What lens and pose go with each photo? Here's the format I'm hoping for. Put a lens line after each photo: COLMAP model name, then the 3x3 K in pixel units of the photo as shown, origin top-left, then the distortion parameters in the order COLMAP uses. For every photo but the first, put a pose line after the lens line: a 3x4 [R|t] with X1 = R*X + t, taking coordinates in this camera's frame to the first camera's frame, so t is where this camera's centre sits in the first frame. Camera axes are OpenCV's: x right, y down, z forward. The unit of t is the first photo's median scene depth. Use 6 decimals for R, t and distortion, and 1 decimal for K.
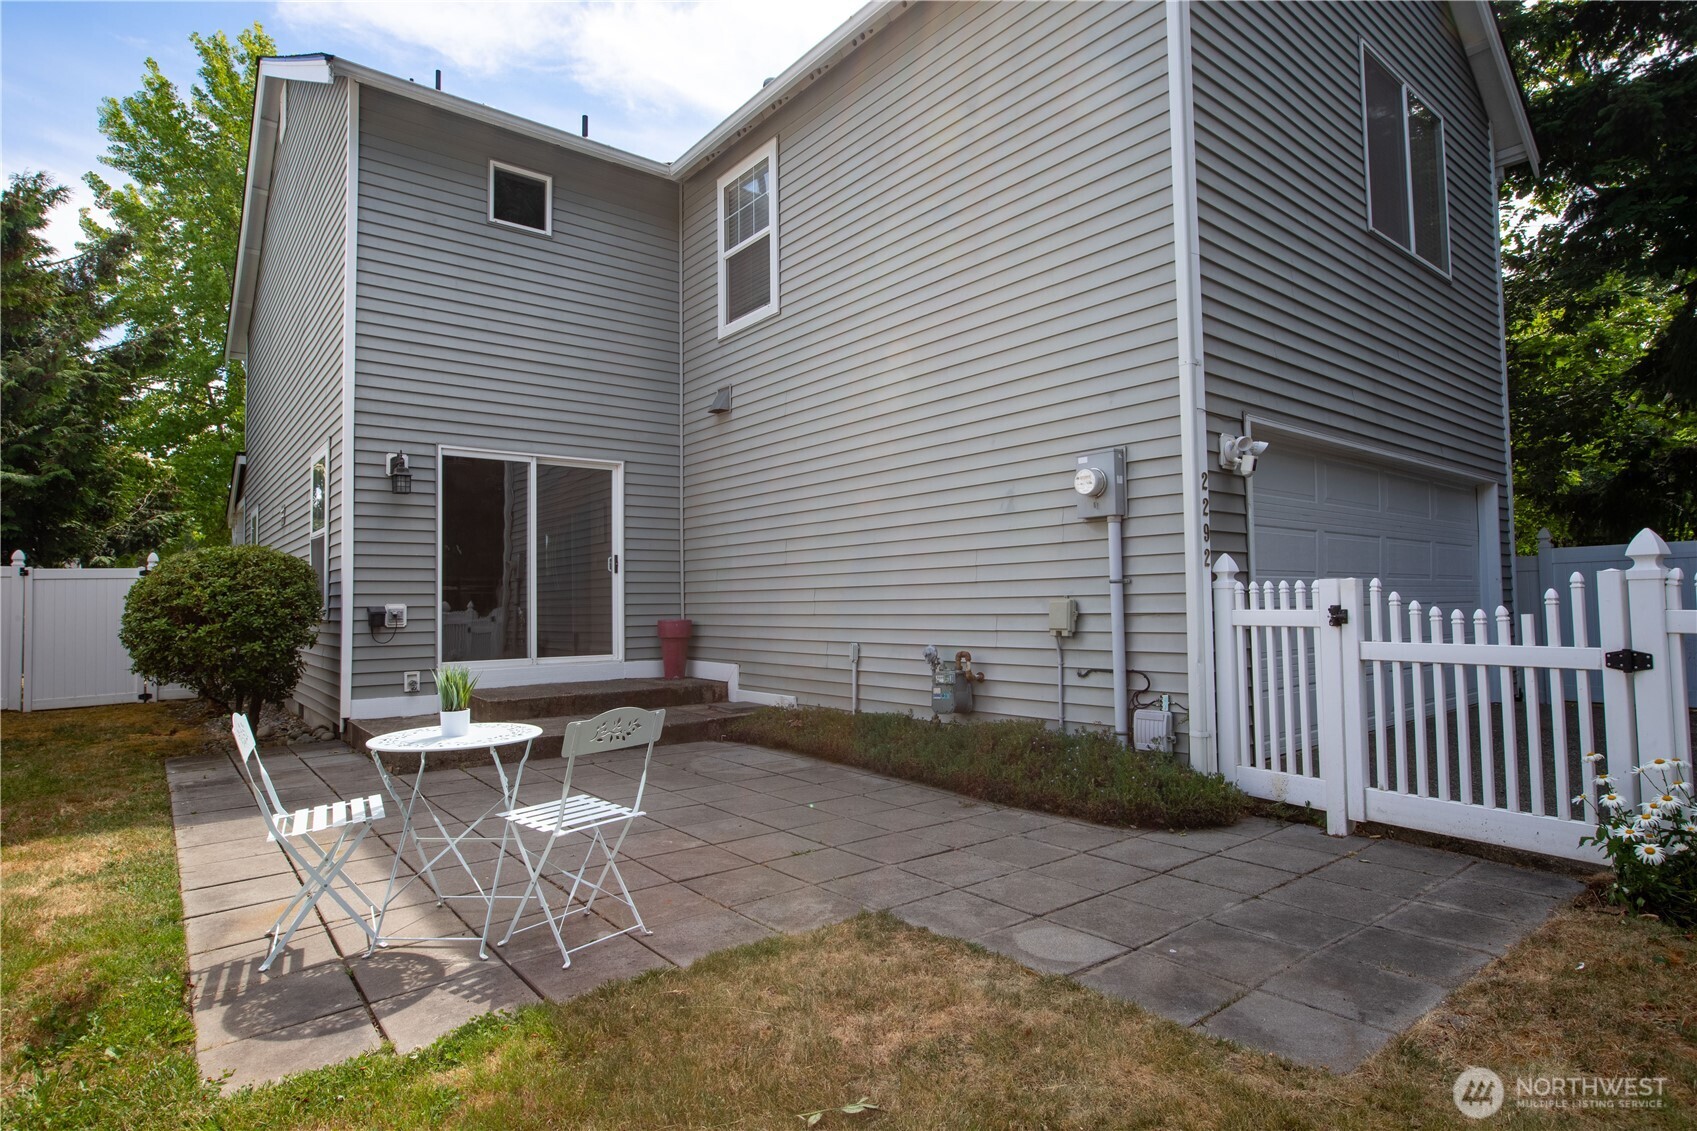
lens RADIAL K [[874.1, 0, 857.3], [0, 874.1, 571.7], [0, 0, 1]] dist [-0.001115, 0.002112]
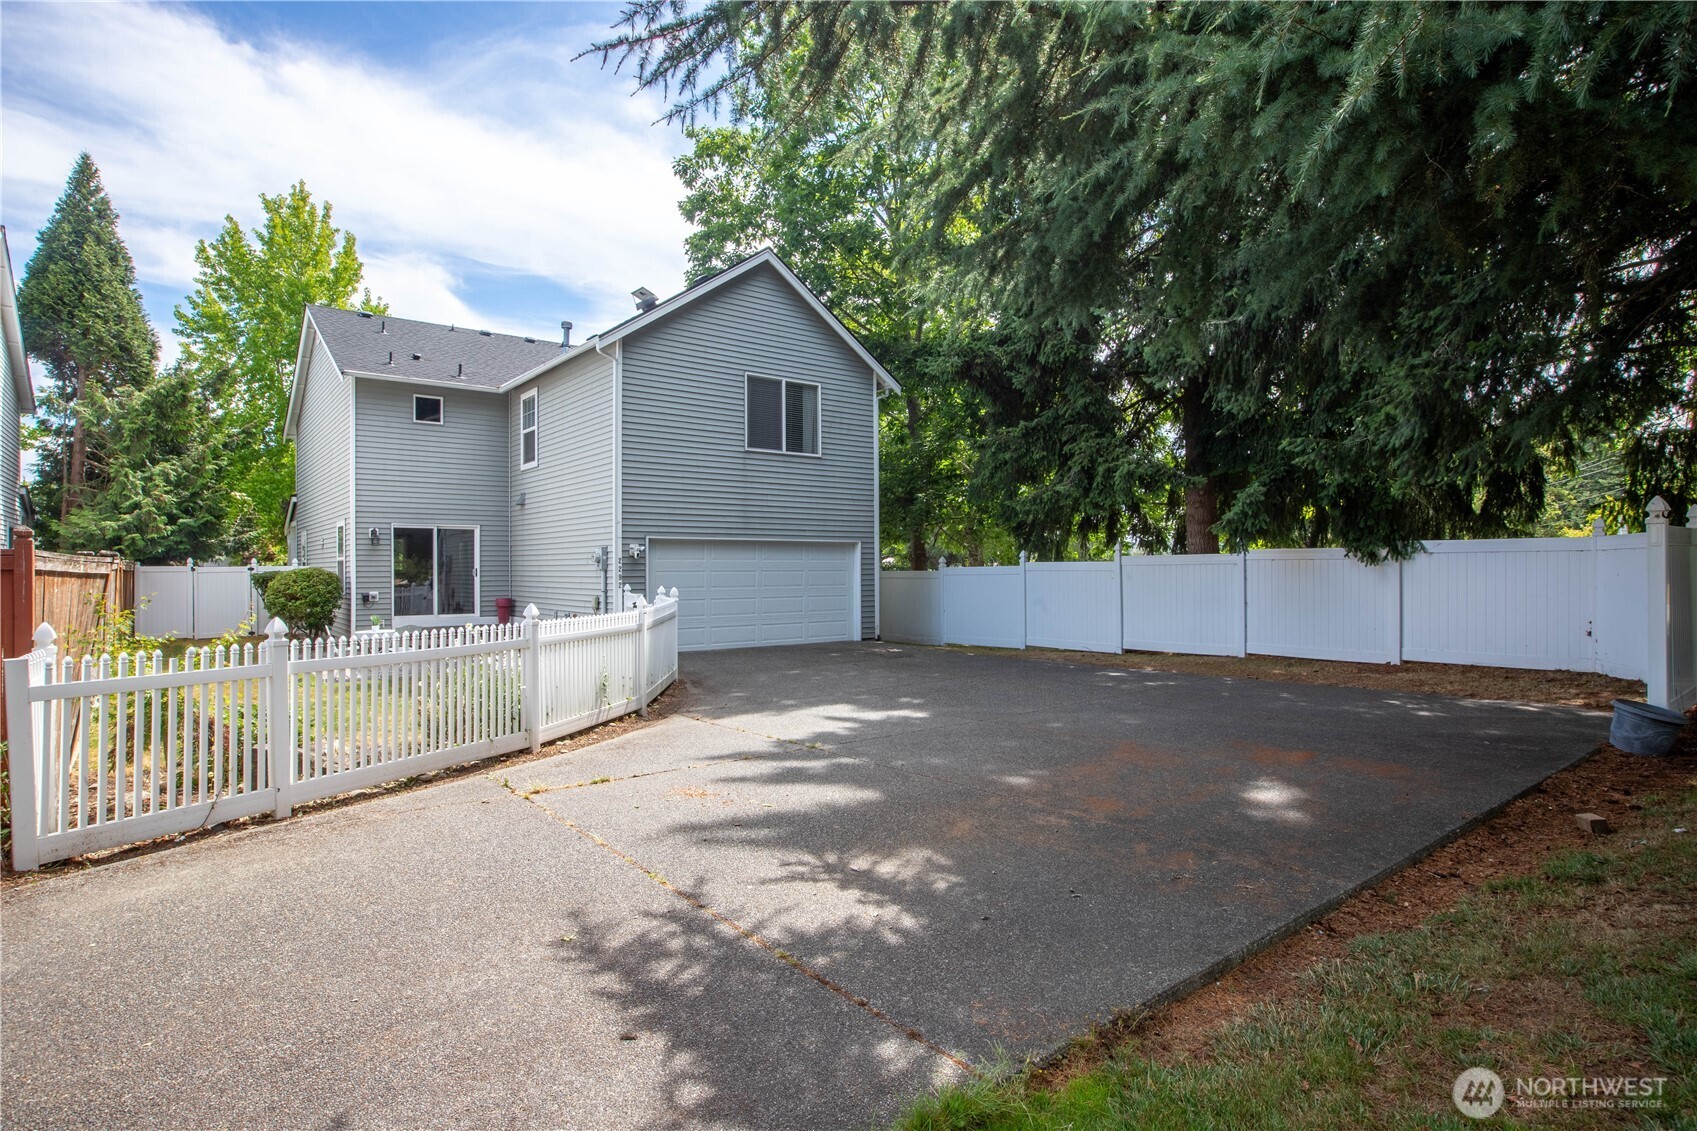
lens RADIAL K [[874.1, 0, 838.0], [0, 874.1, 559.7], [0, 0, 1]] dist [-0.001115, 0.002112]
pose [[0.999534, 0.009338, -0.029078, 0.706064], [-0.008583, 0.999625, 0.025991, -0.107731], [0.029310, -0.025730, 0.999239, -1.173661]]
